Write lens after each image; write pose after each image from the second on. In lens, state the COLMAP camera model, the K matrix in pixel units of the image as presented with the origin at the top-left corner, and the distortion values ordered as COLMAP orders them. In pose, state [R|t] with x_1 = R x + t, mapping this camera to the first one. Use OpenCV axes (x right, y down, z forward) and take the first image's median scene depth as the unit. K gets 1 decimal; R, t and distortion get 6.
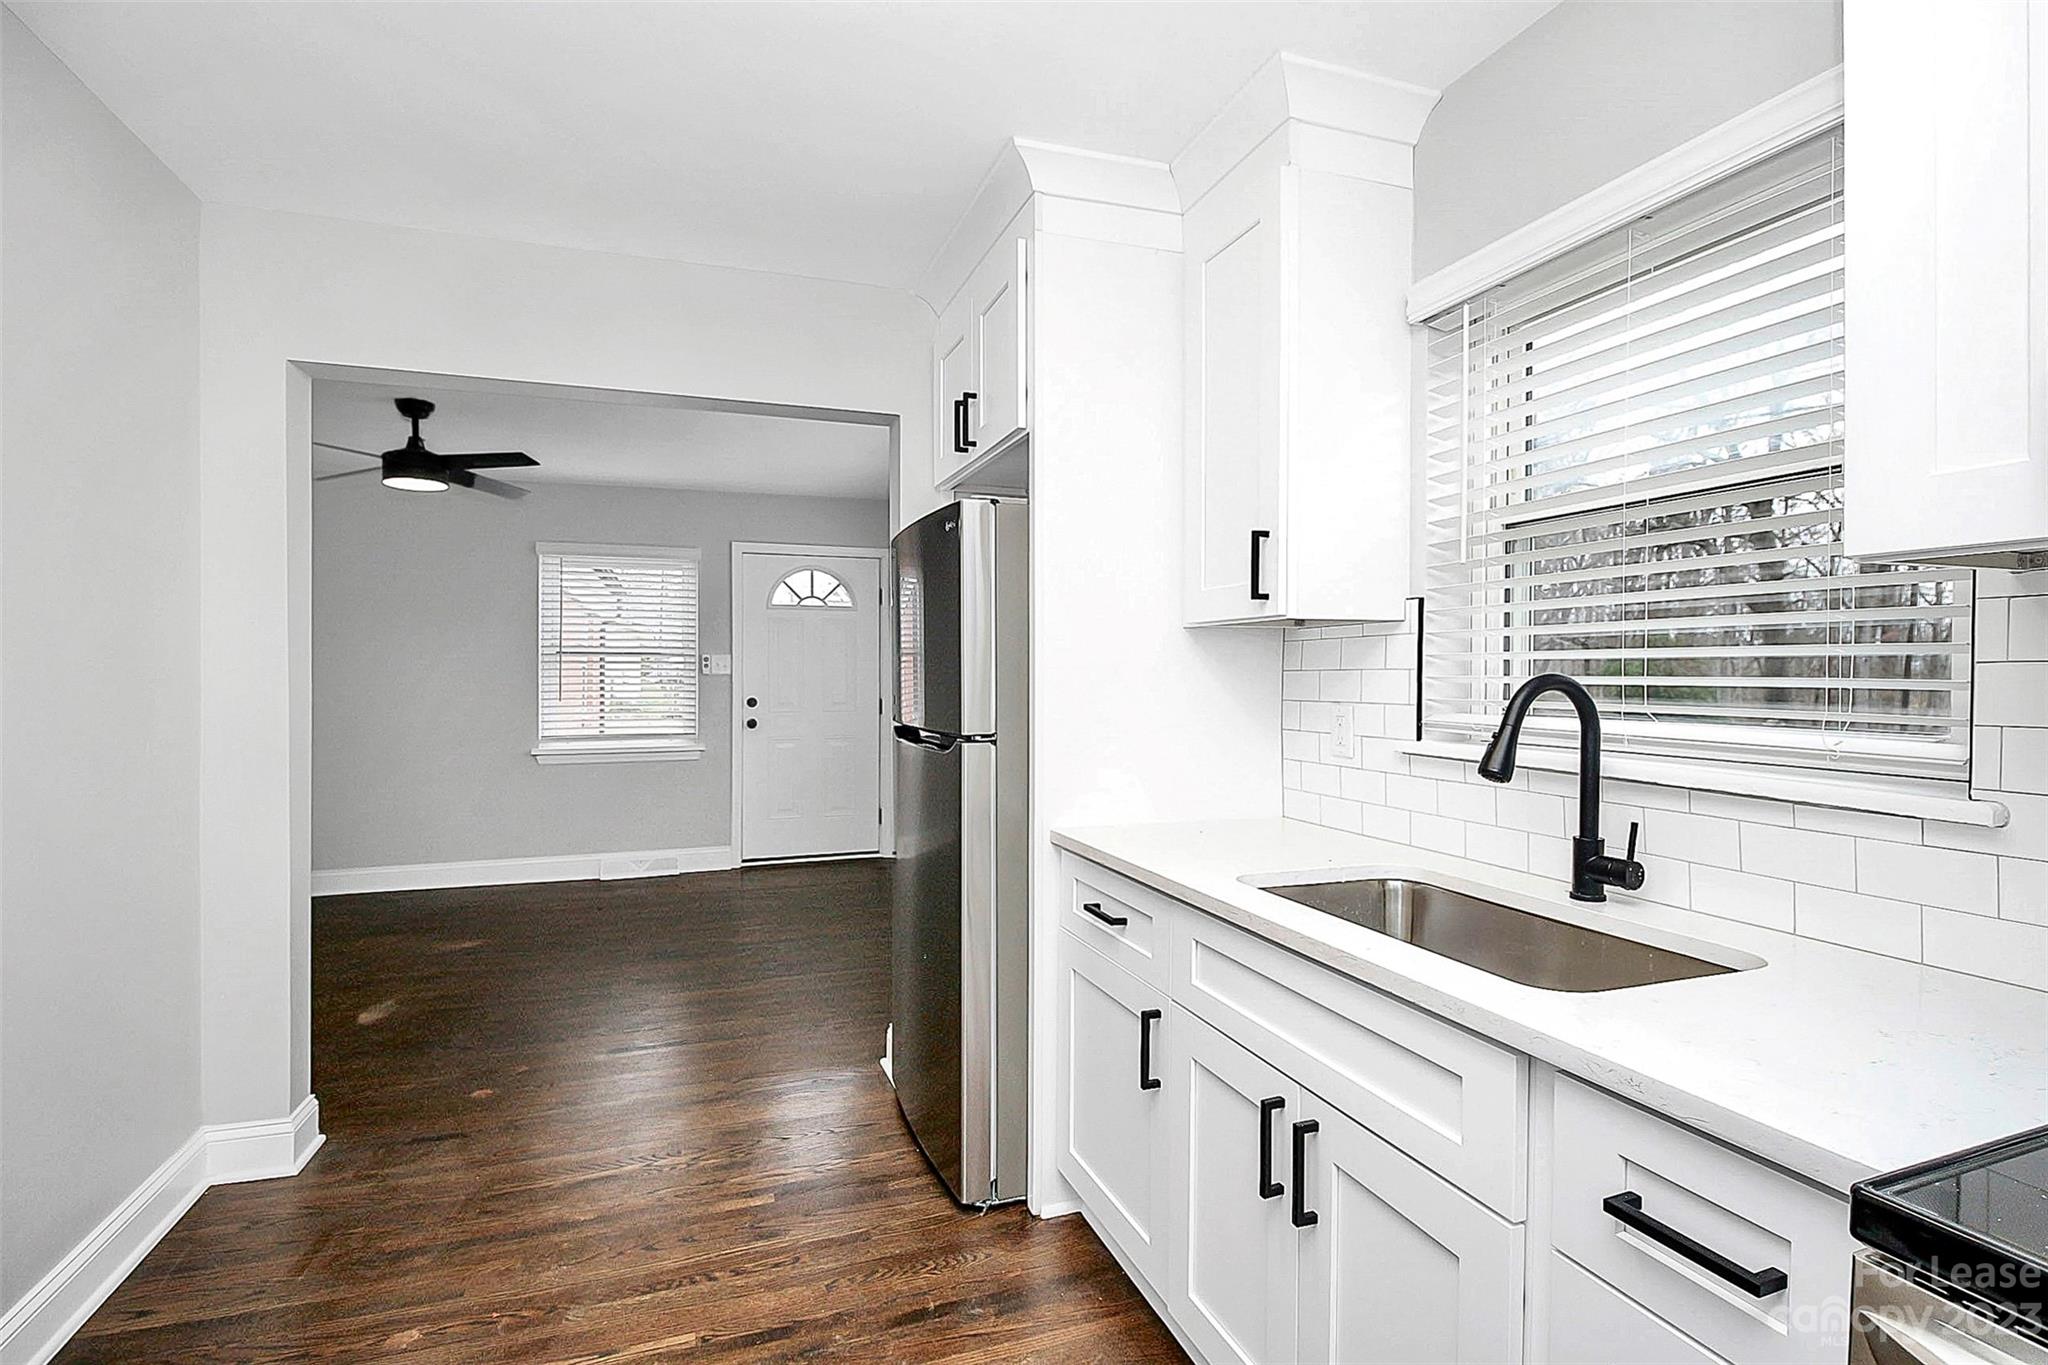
lens RADIAL K [[966.2, 0, 1018.2], [0, 966.2, 669.2], [0, 0, 1]] dist [-0.009626, -0.004344]
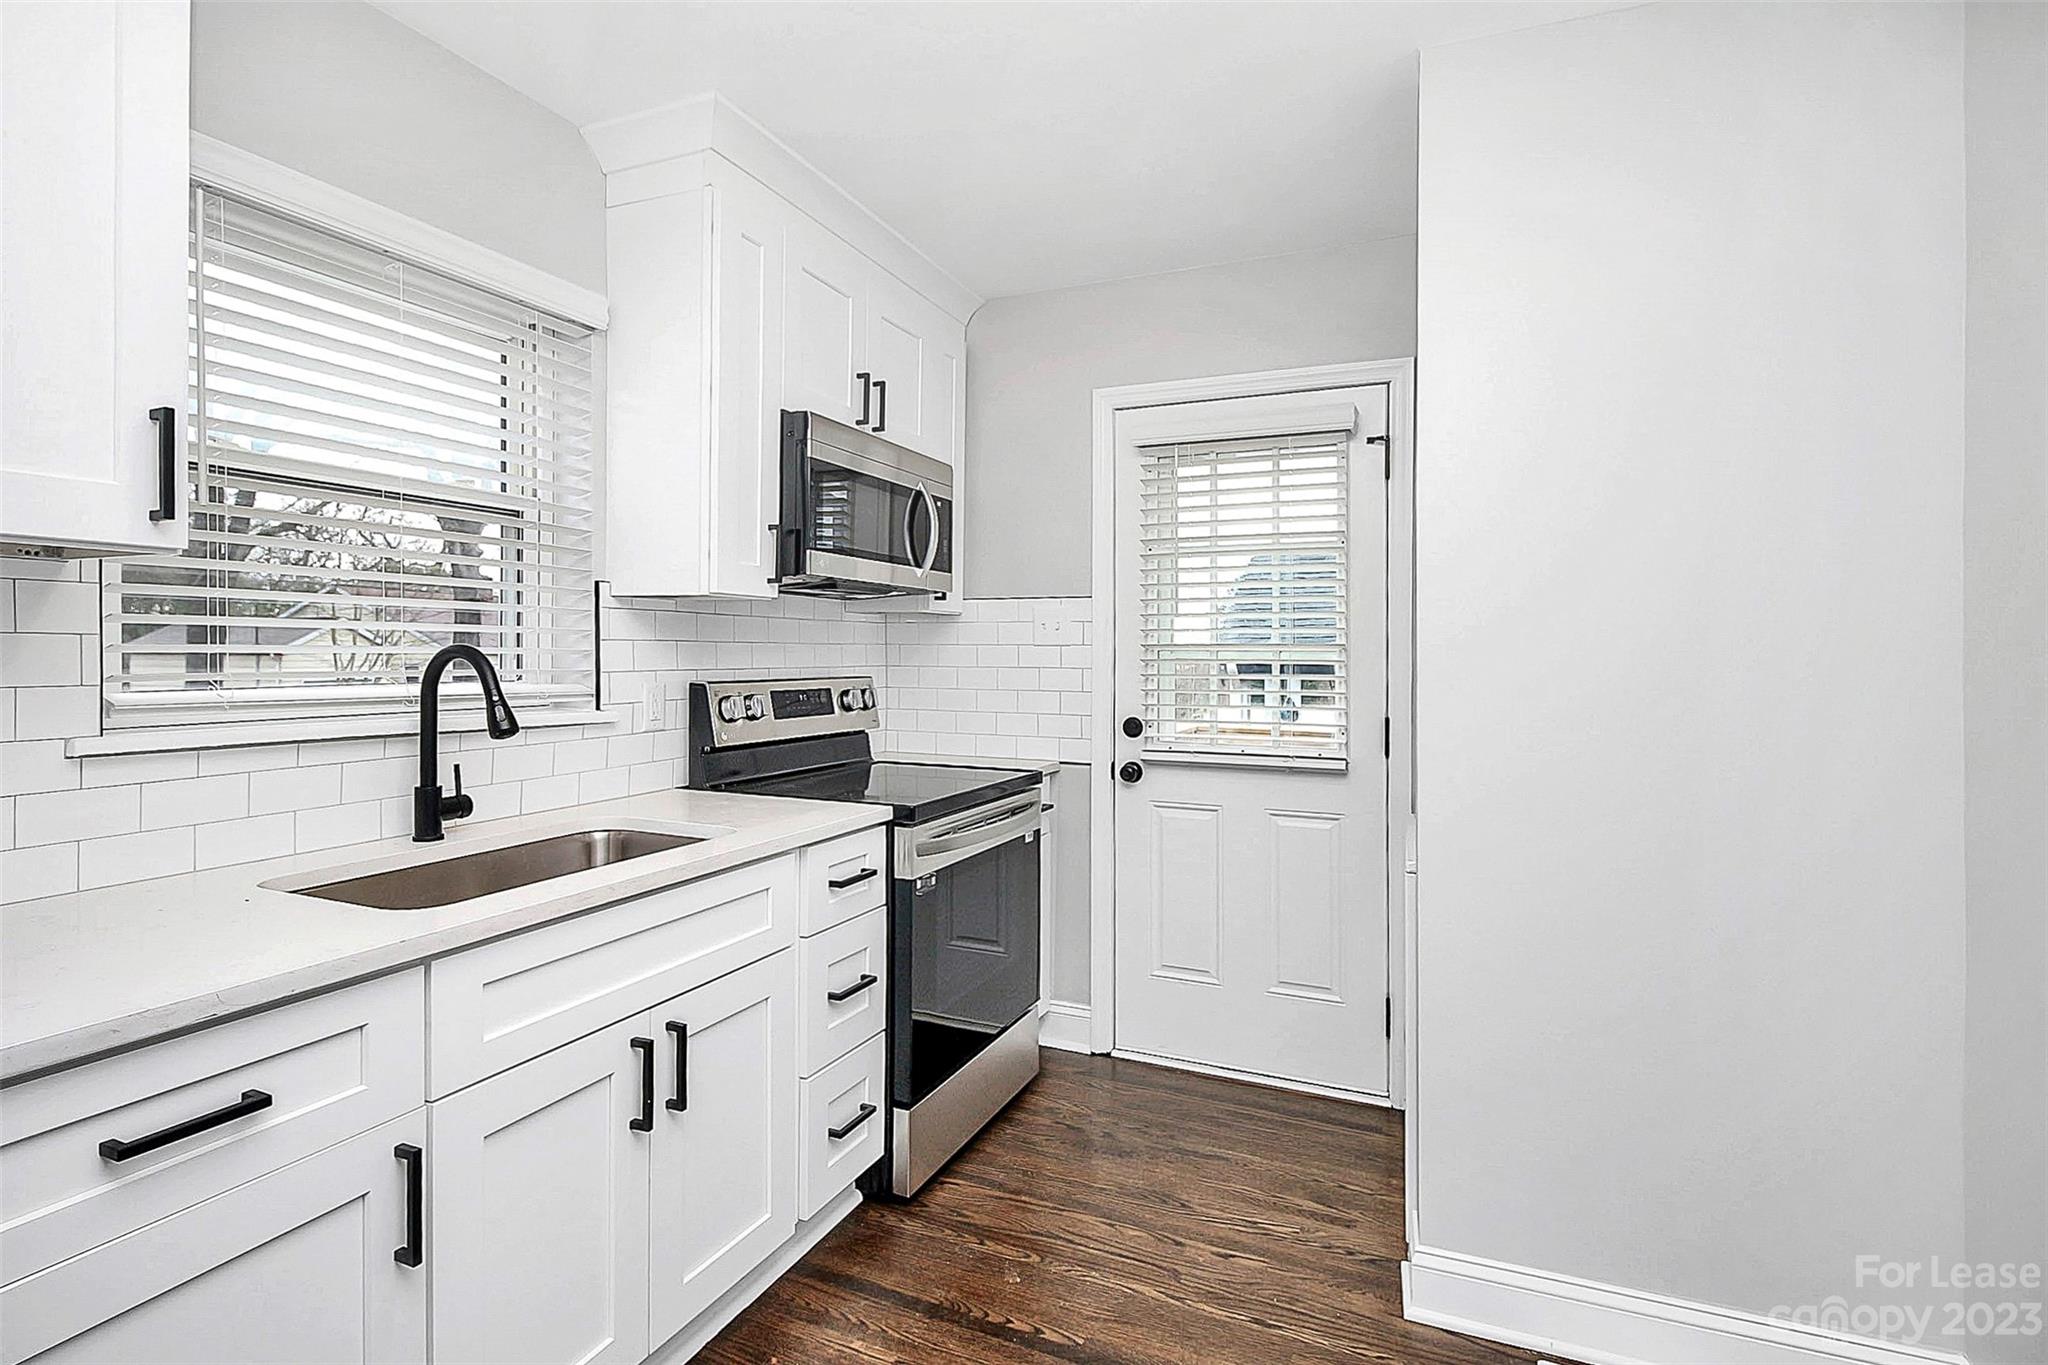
lens RADIAL K [[966.2, 0, 1012.7], [0, 966.2, 664.8], [0, 0, 1]] dist [-0.009626, -0.004344]
pose [[-0.714963, -0.005016, 0.699144, -0.187727], [-0.006163, 0.999981, 0.000872, 0.006240], [-0.699135, -0.003685, -0.714980, 0.352513]]
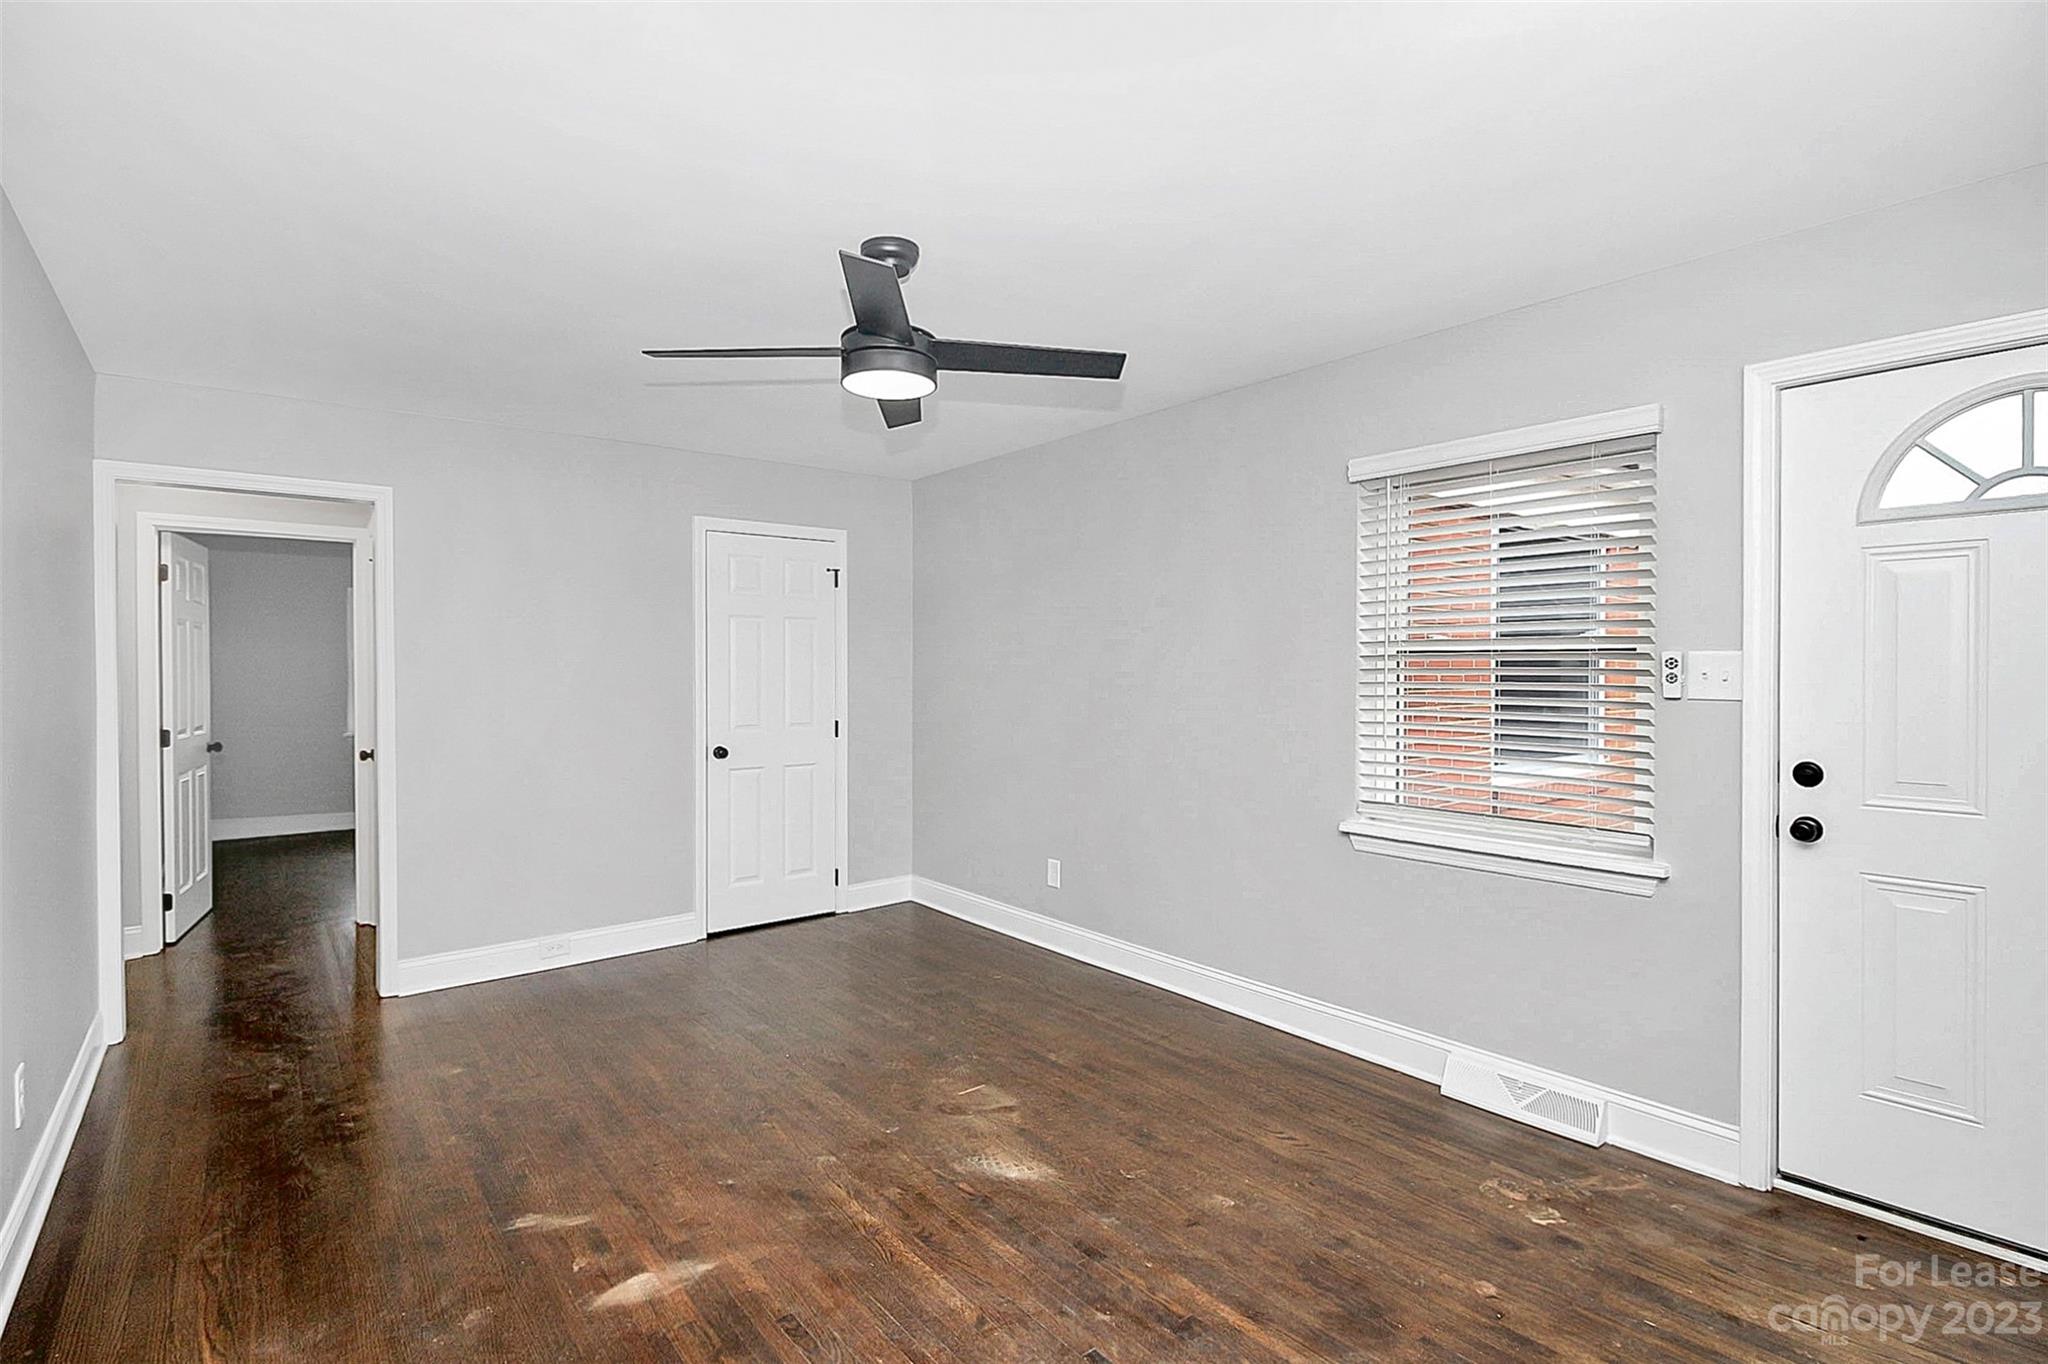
lens RADIAL K [[966.2, 0, 1023.9], [0, 966.2, 674.9], [0, 0, 1]] dist [-0.009626, -0.004344]
pose [[0.333902, 0.006648, -0.942584, -0.023686], [0.008204, 0.999917, 0.009959, -0.012054], [0.942572, -0.011058, 0.333820, 0.625346]]
